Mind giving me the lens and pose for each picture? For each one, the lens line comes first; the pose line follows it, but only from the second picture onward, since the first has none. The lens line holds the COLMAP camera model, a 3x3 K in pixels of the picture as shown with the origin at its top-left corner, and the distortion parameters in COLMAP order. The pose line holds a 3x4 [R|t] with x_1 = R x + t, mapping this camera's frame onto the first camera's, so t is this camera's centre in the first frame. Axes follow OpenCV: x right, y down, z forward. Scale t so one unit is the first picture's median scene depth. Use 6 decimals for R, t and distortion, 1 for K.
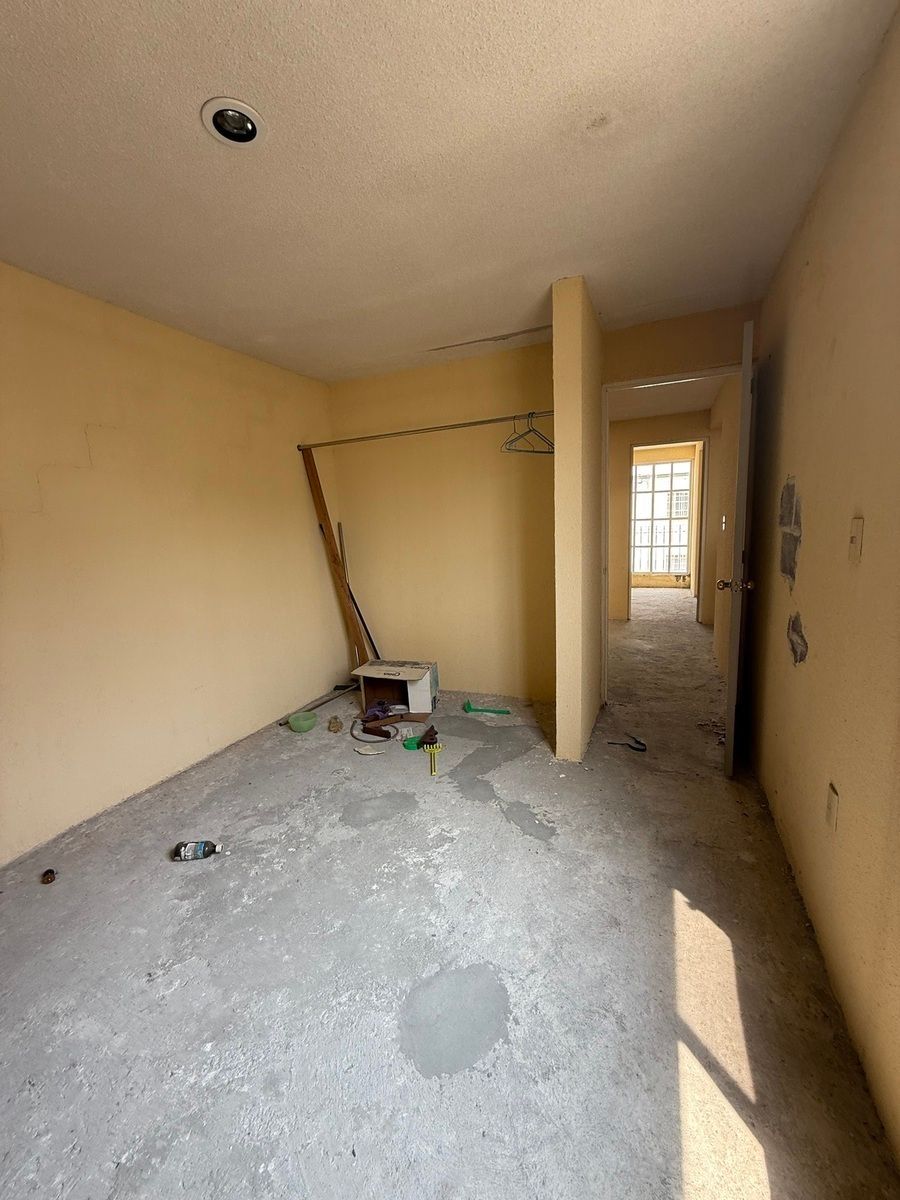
lens RADIAL K [[477.9, 0, 448.8], [0, 477.9, 597.1], [0, 0, 1]] dist [-0.000411, -0.000181]
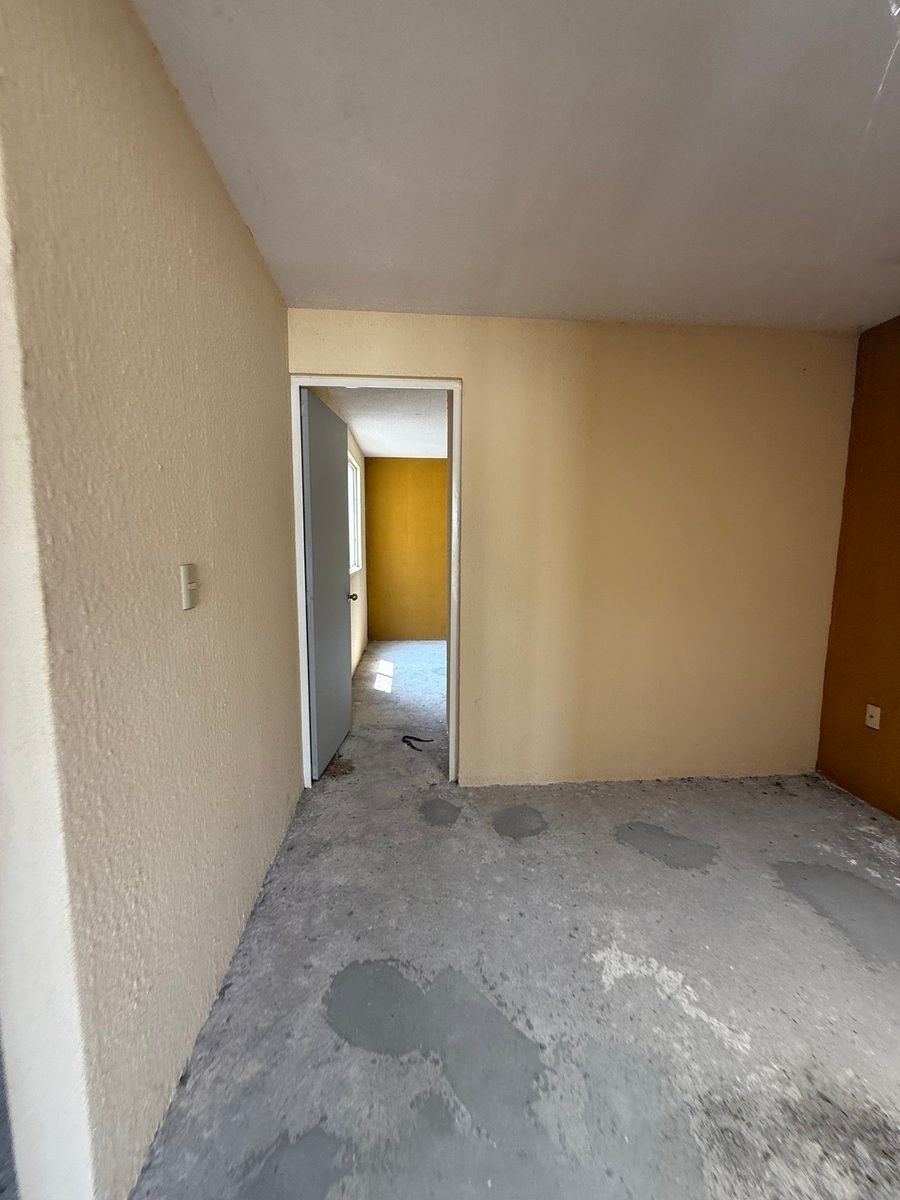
lens RADIAL K [[477.9, 0, 448.8], [0, 477.9, 597.1], [0, 0, 1]] dist [-0.000411, -0.000181]
pose [[-0.877517, 0.088828, -0.471246, 1.390402], [-0.040136, 0.965642, 0.256757, -0.560043], [0.477862, 0.244223, -0.843803, 3.262093]]
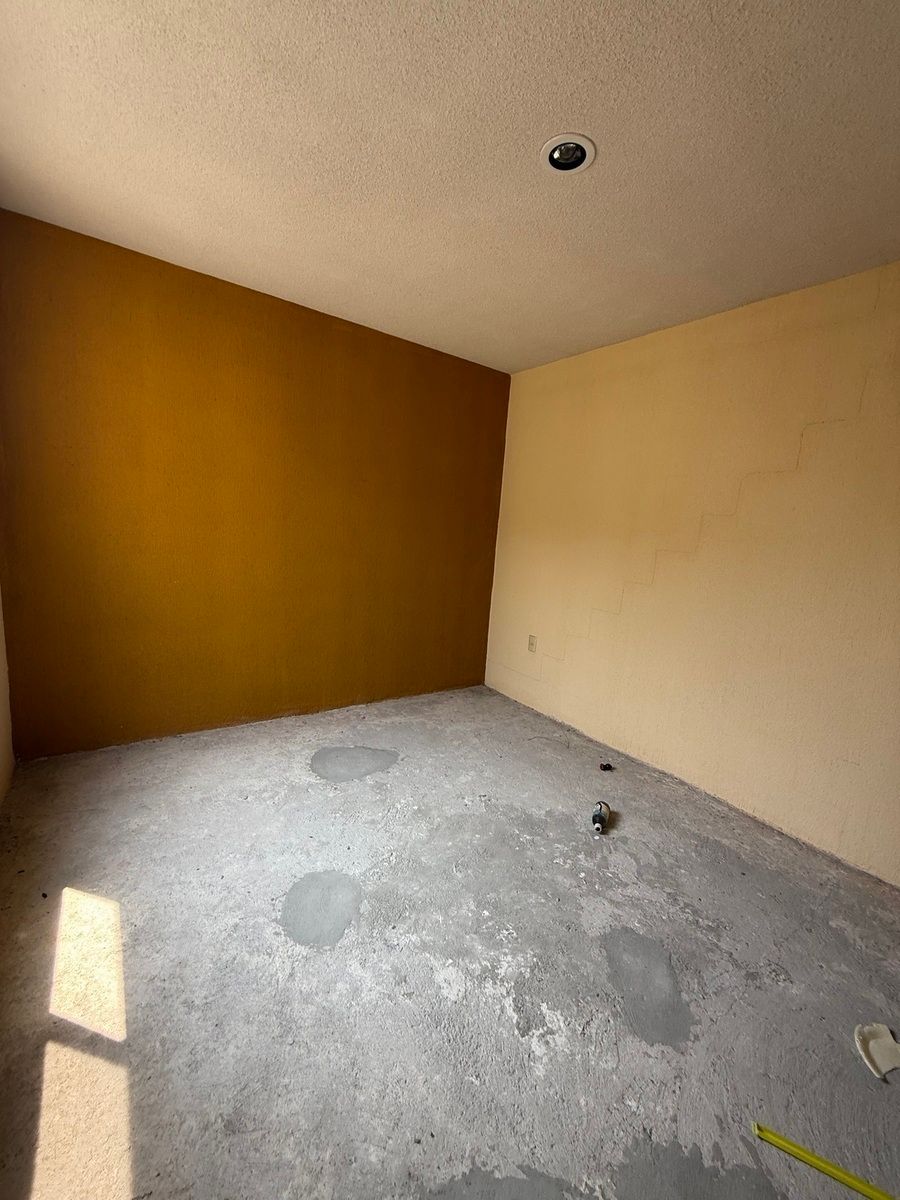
lens RADIAL K [[477.9, 0, 448.8], [0, 477.9, 597.1], [0, 0, 1]] dist [-0.000411, -0.000181]
pose [[-0.515505, 0.133481, -0.846426, 0.617829], [-0.182861, 0.947902, 0.260853, -0.208384], [0.837148, 0.289249, -0.464240, 1.274470]]
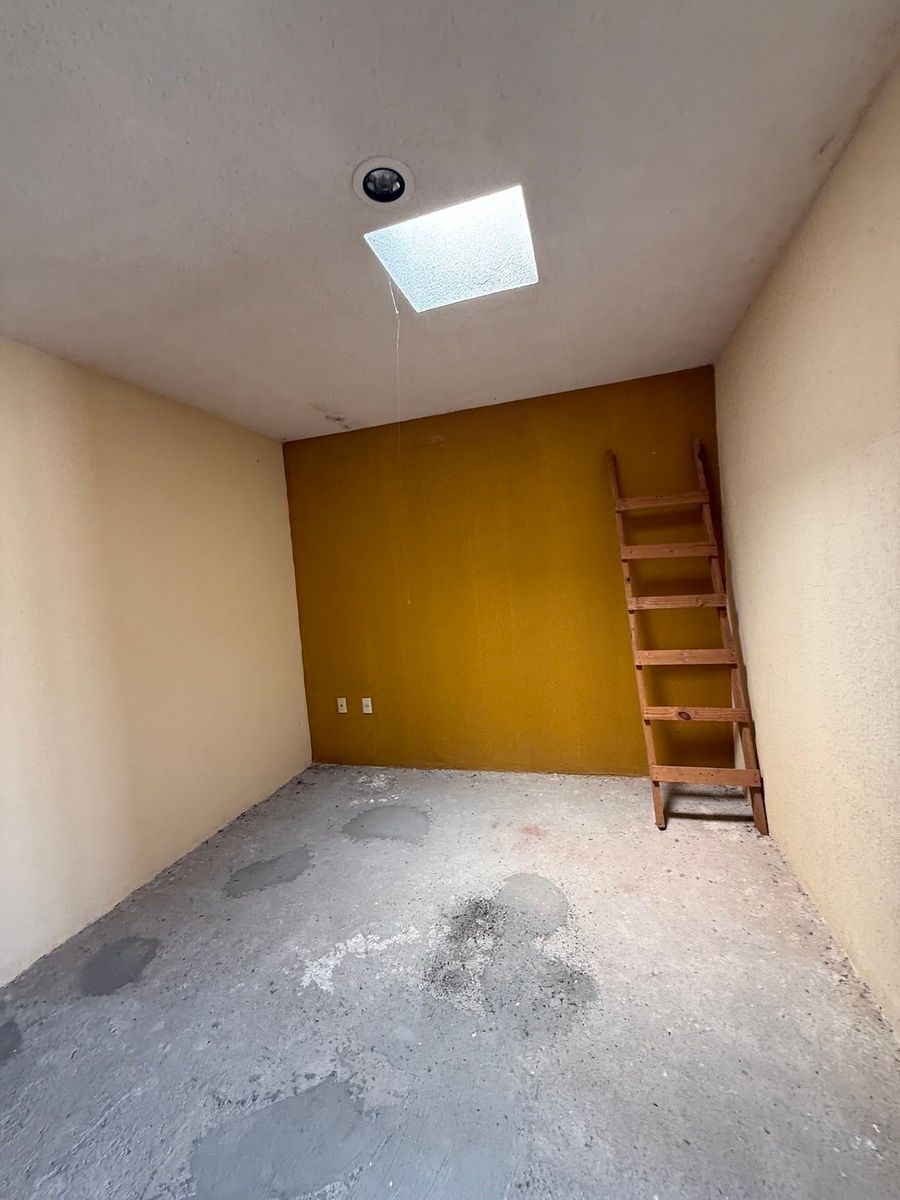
lens RADIAL K [[477.9, 0, 448.8], [0, 477.9, 597.1], [0, 0, 1]] dist [-0.000411, -0.000181]
pose [[0.123011, 0.080882, -0.989104, 1.722114], [-0.071300, 0.994818, 0.072482, -0.551540], [0.989841, 0.061607, 0.128141, 2.905035]]
